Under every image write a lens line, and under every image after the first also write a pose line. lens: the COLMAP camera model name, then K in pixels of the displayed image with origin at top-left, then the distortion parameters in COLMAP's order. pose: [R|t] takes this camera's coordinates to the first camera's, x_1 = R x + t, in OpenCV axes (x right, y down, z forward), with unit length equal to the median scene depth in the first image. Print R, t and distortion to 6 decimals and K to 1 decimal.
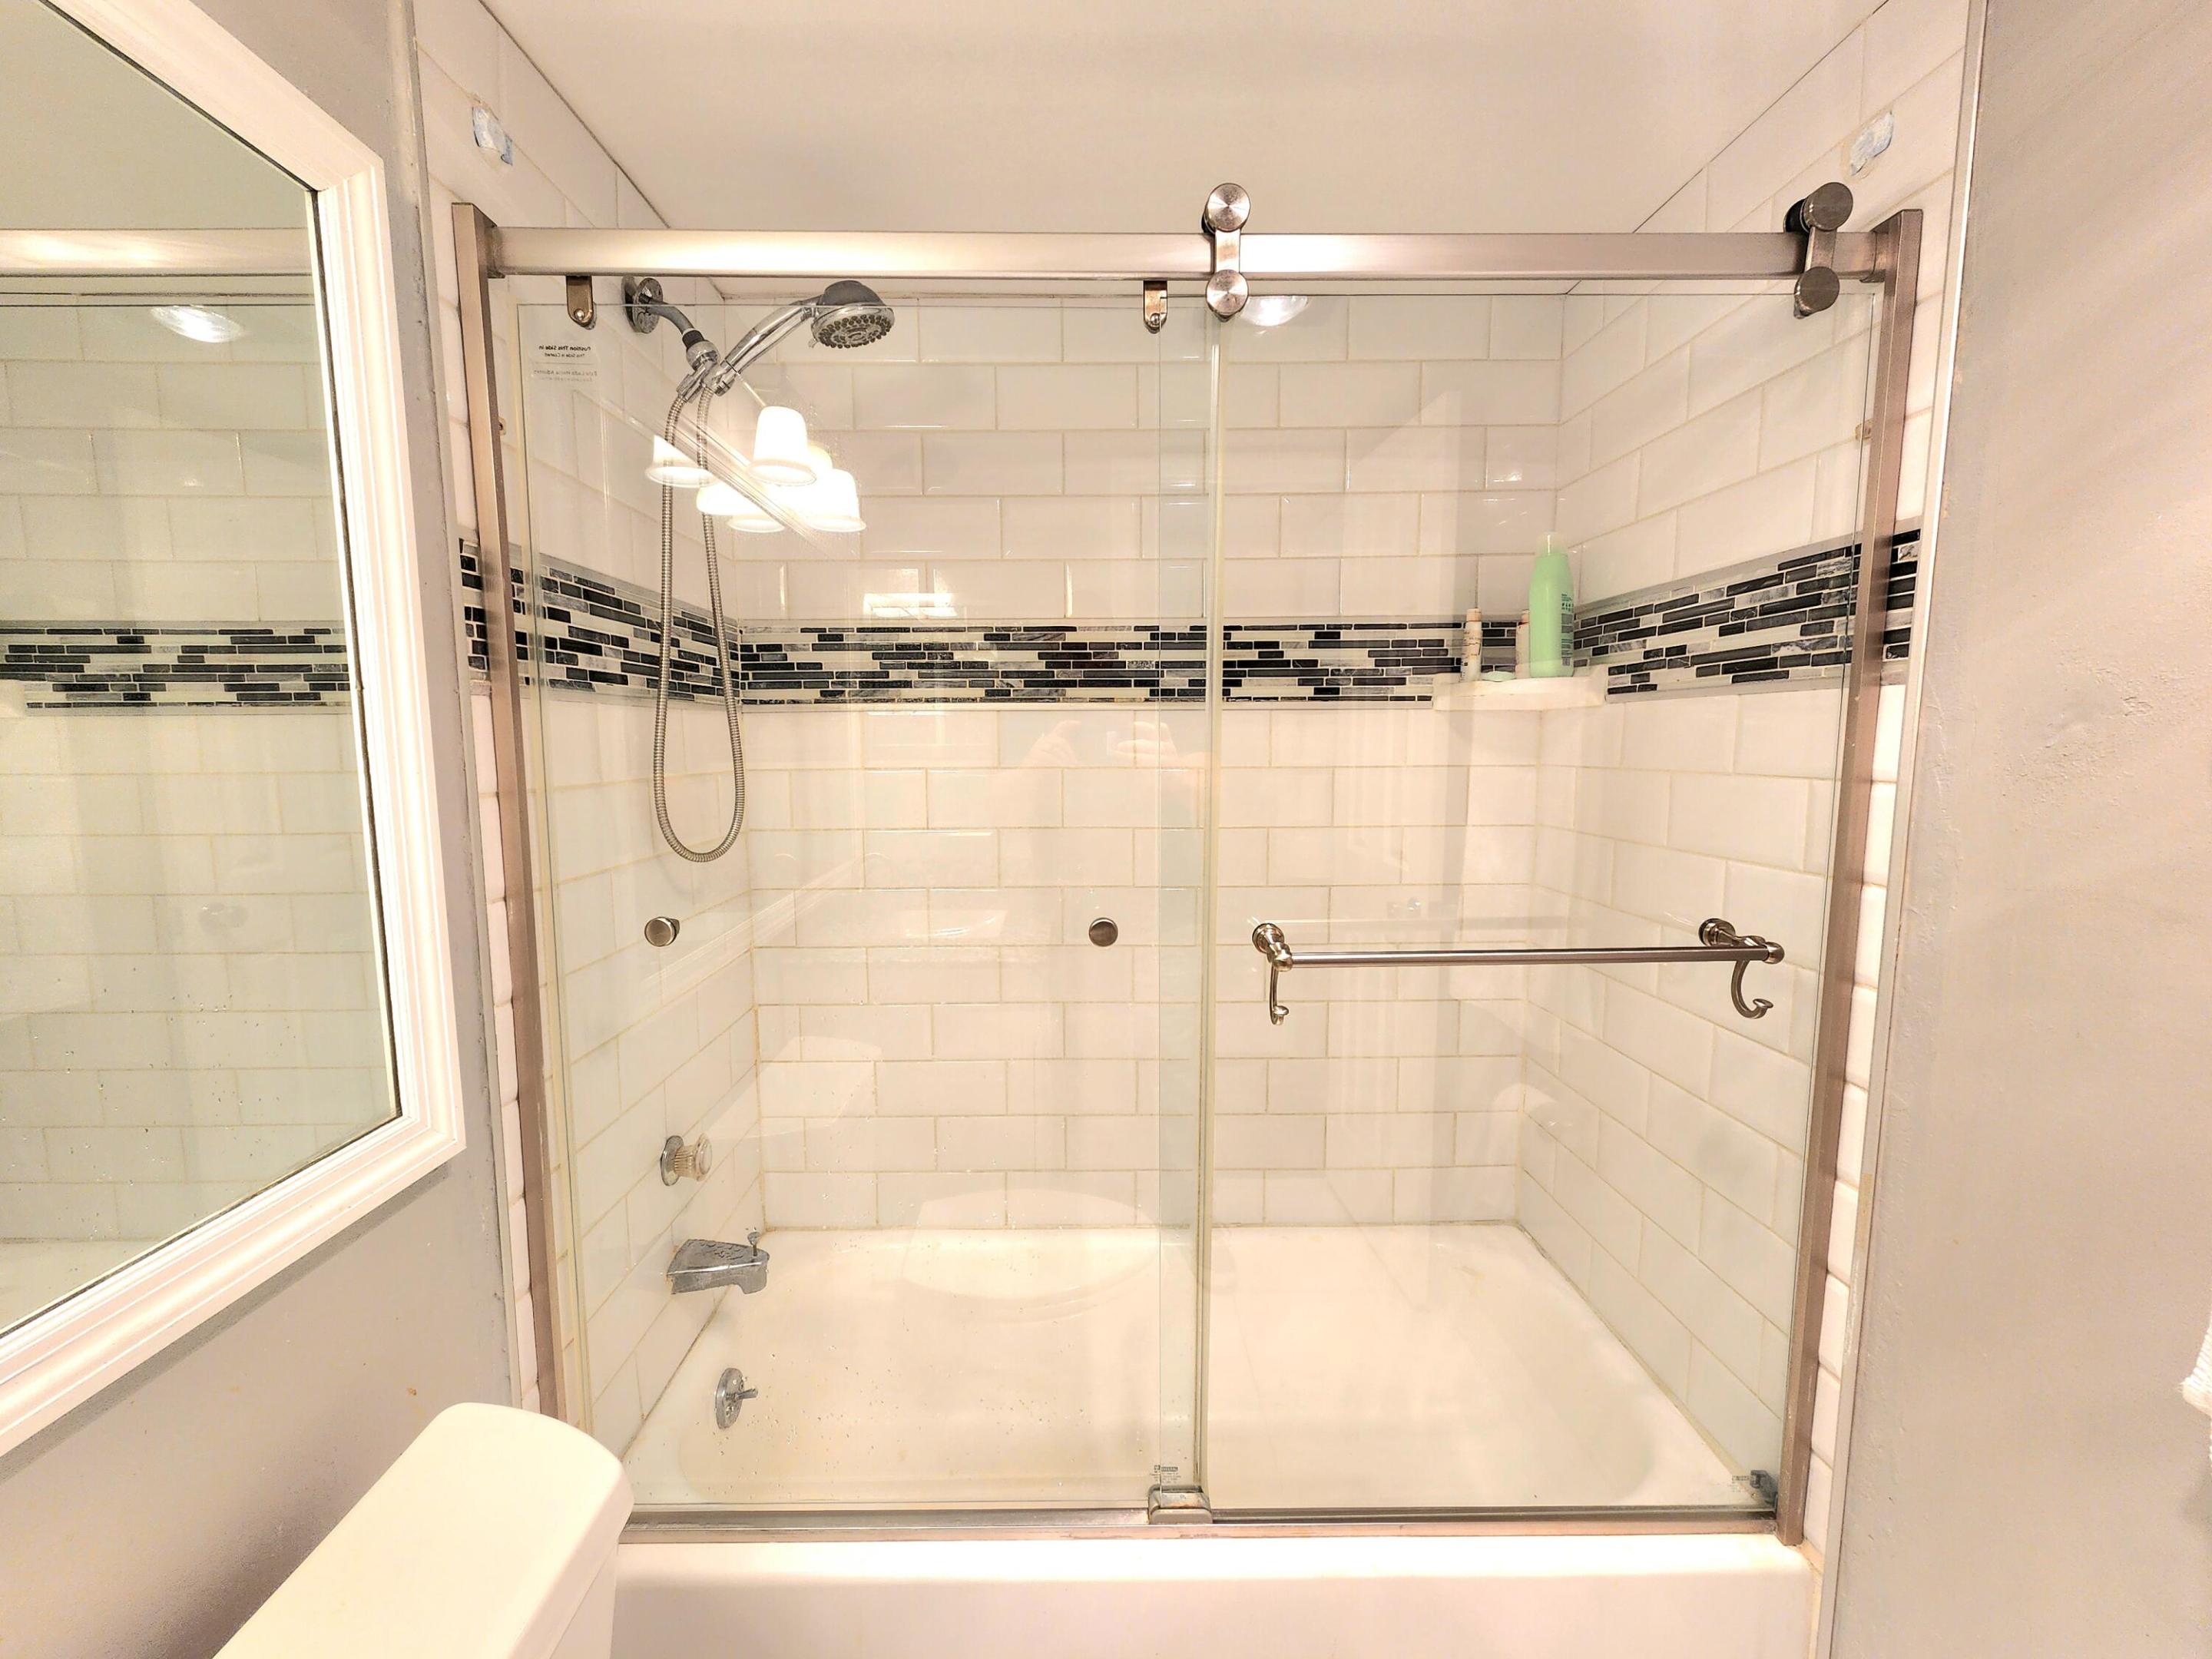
lens RADIAL K [[914.2, 0, 1091.3], [0, 914.2, 832.2], [0, 0, 1]] dist [0.005513, -0.002161]
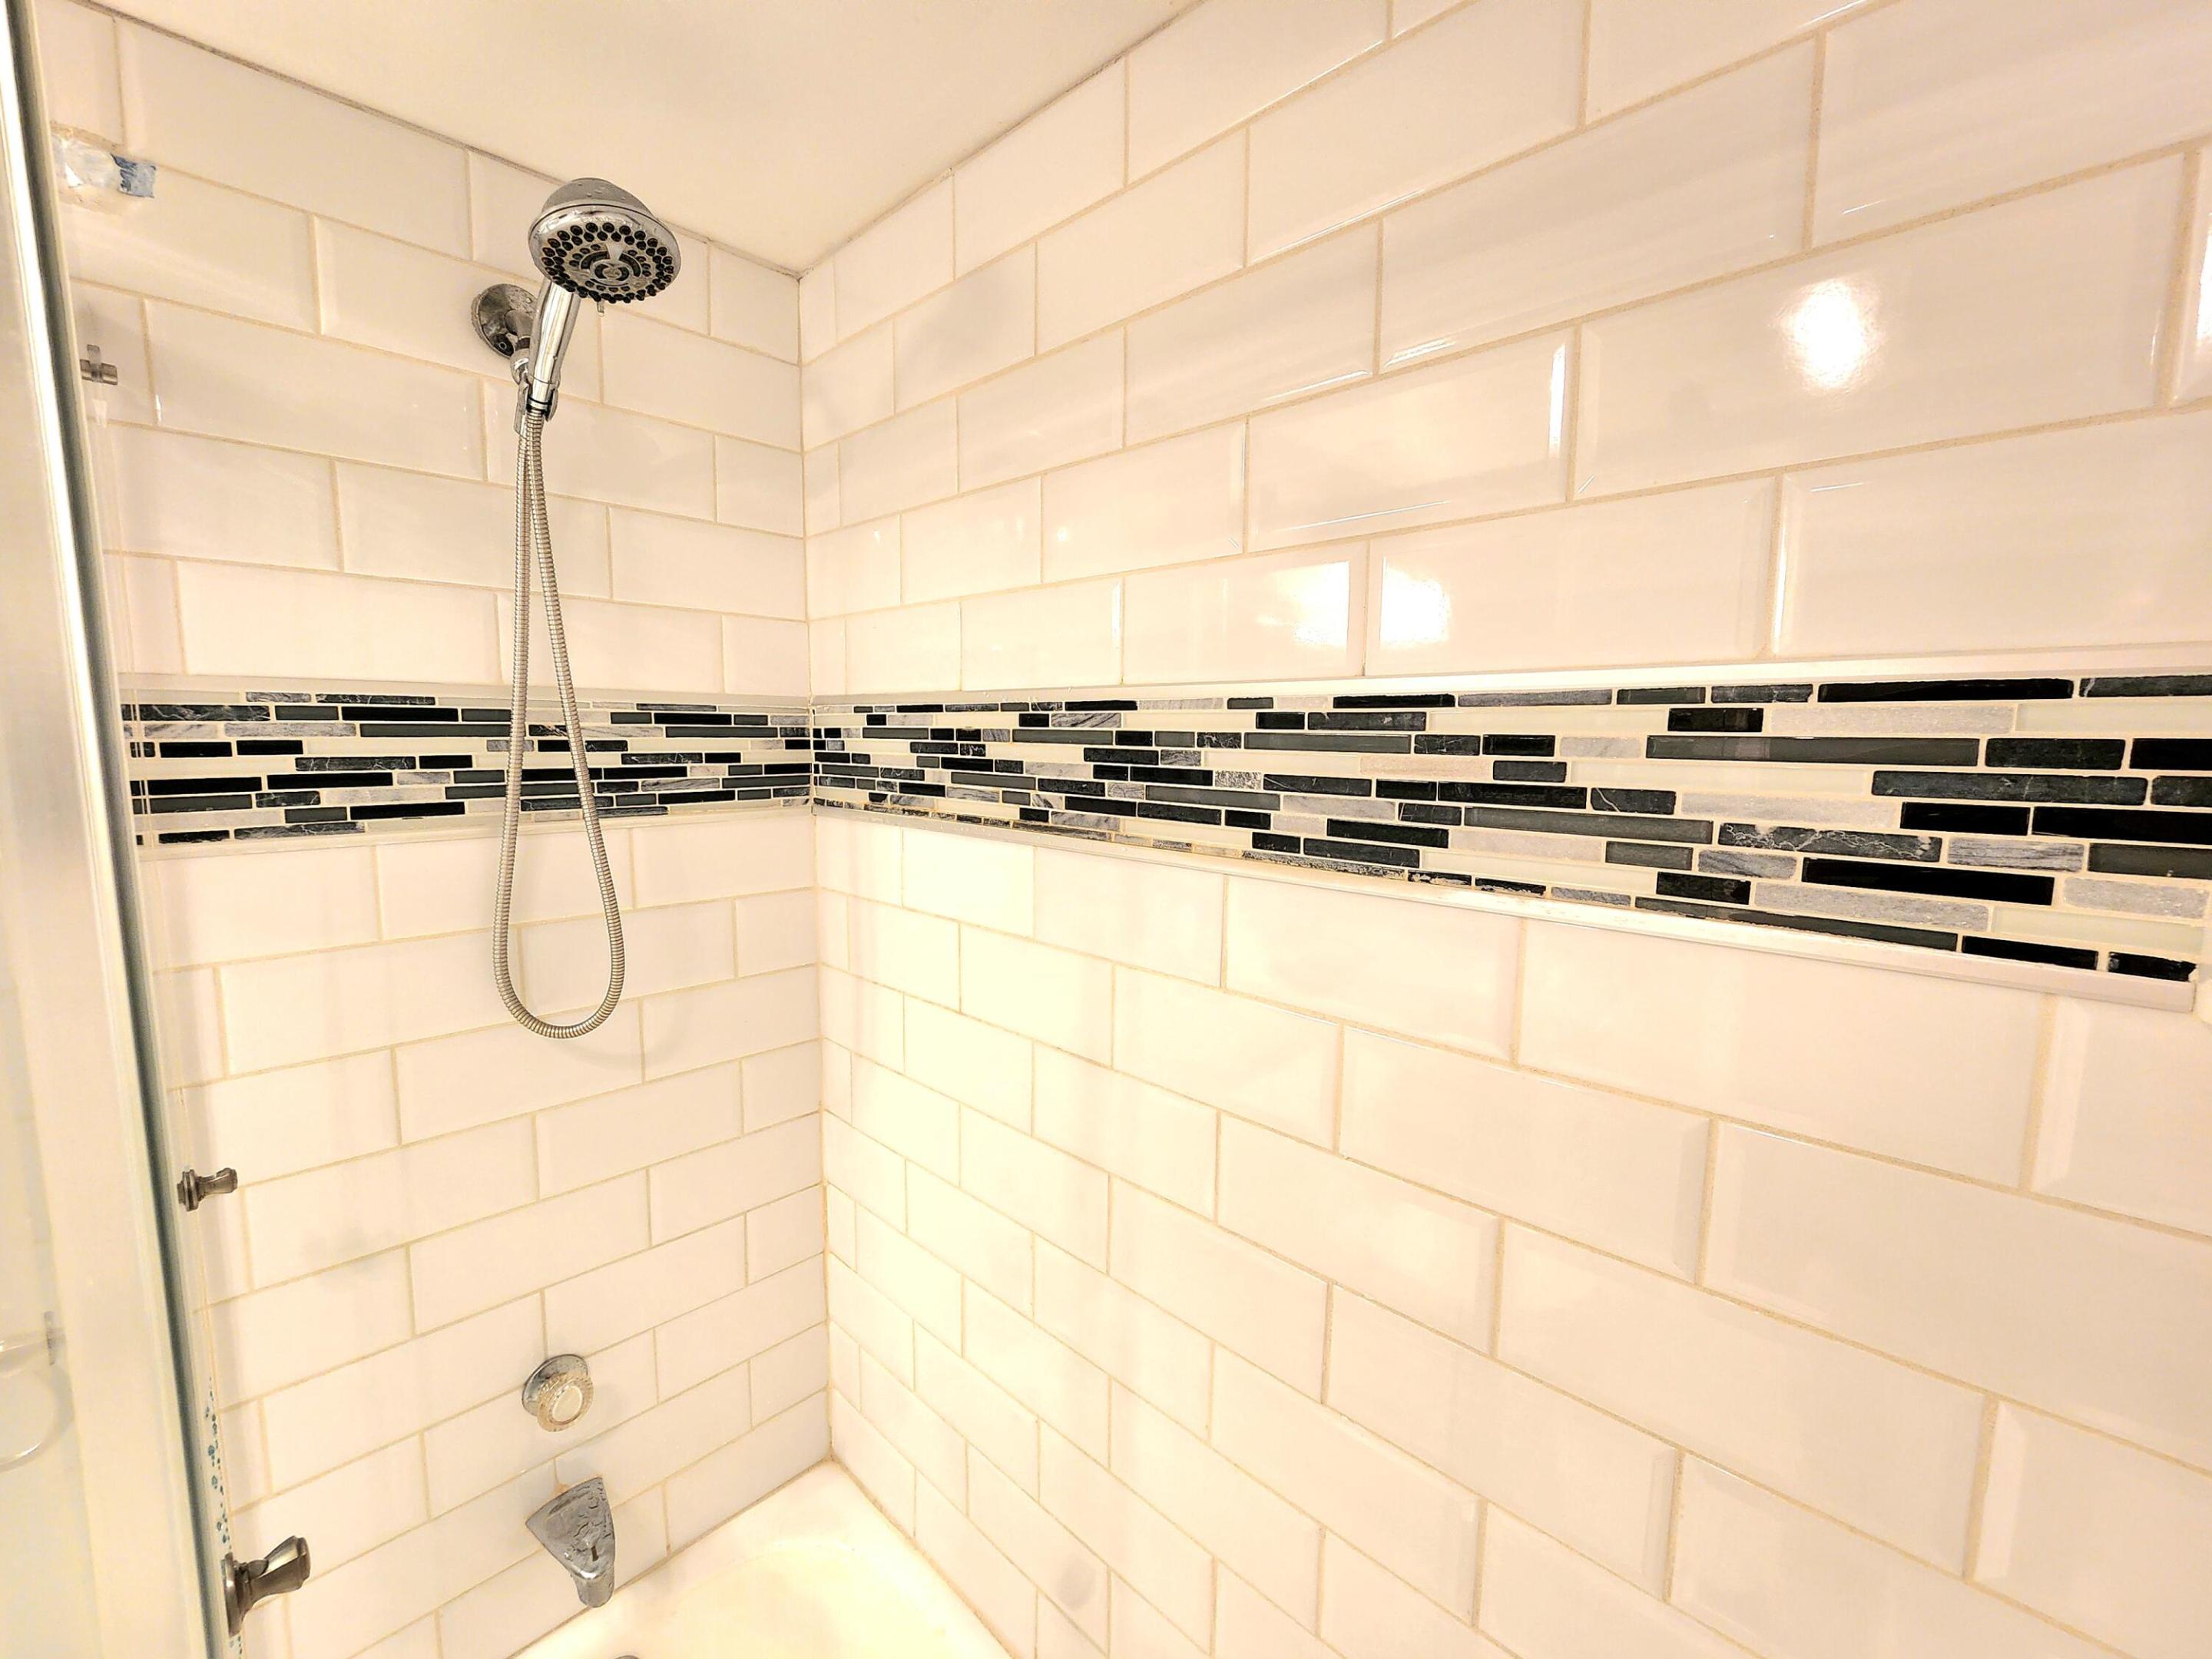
lens RADIAL K [[914.2, 0, 1099.1], [0, 914.2, 829.0], [0, 0, 1]] dist [0.005513, -0.002161]
pose [[0.707011, 0.090432, -0.701397, 0.337747], [-0.085247, 0.995457, 0.042416, -0.173057], [0.702046, 0.029804, 0.711508, 0.620297]]
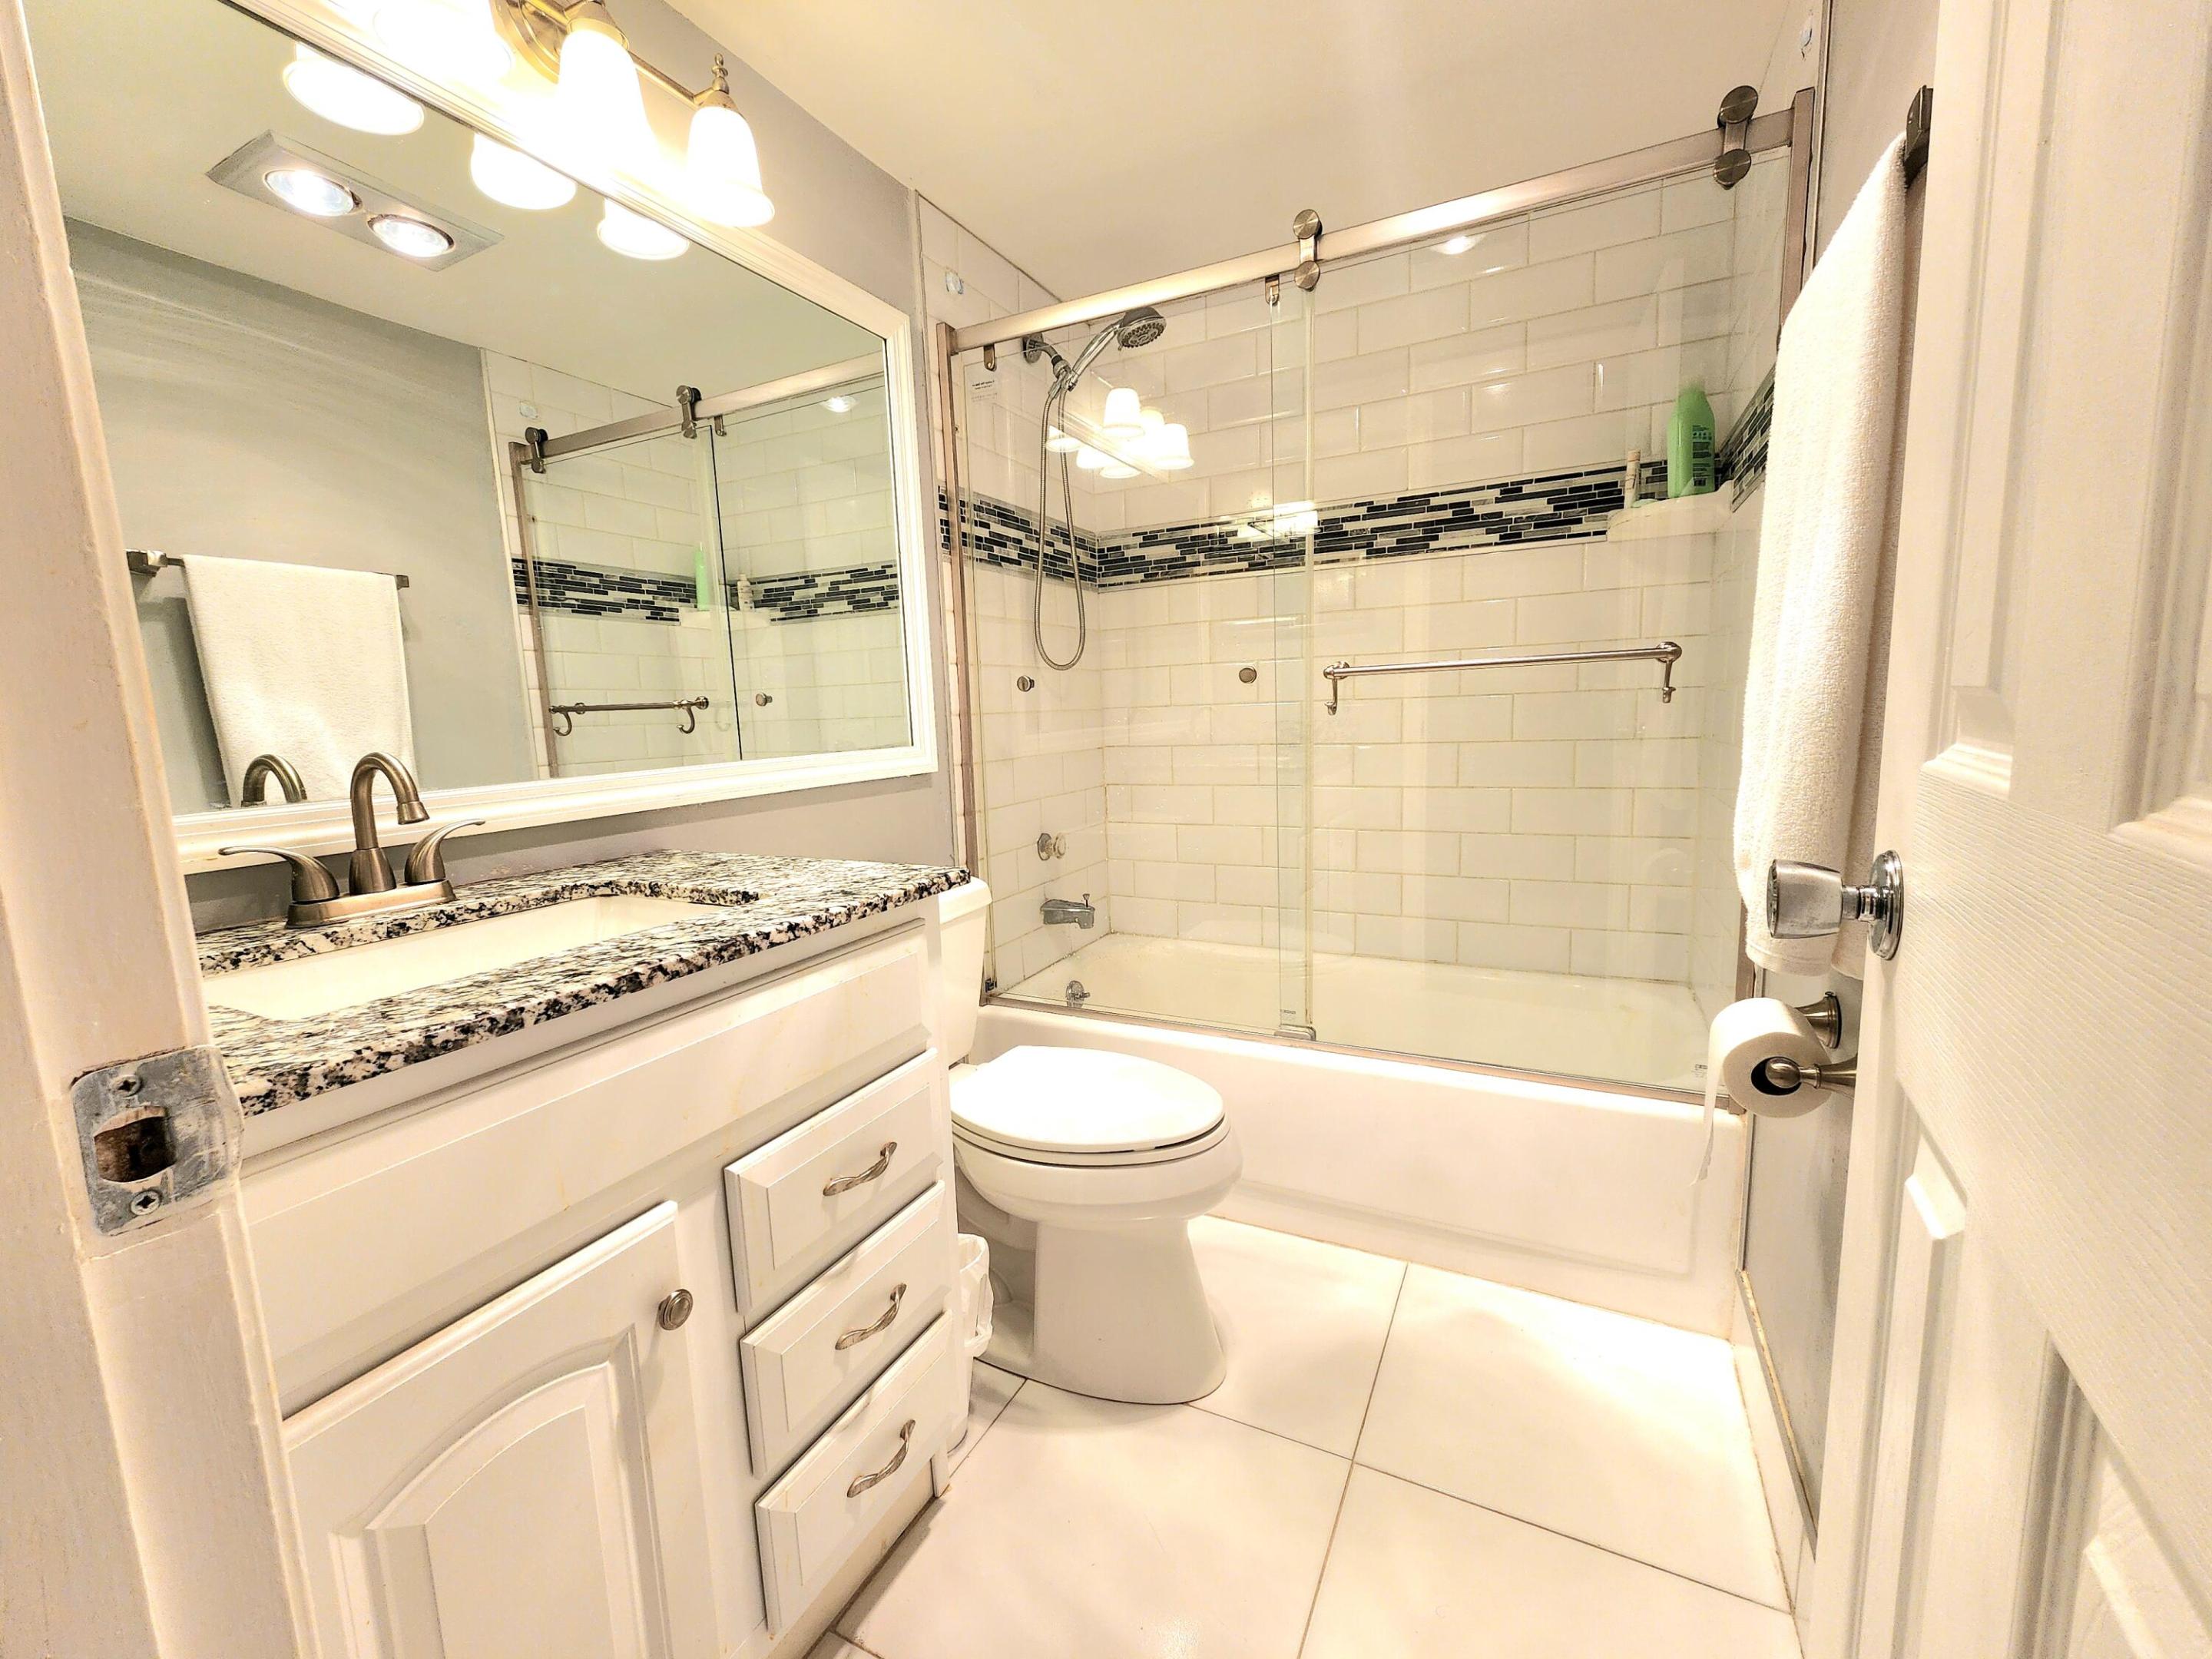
lens RADIAL K [[914.2, 0, 1092.1], [0, 914.2, 833.2], [0, 0, 1]] dist [0.005513, -0.002161]
pose [[0.885647, 0.035110, -0.463030, 0.349815], [-0.015731, 0.998834, 0.045648, 0.209141], [0.464093, -0.033144, 0.885166, -0.405196]]
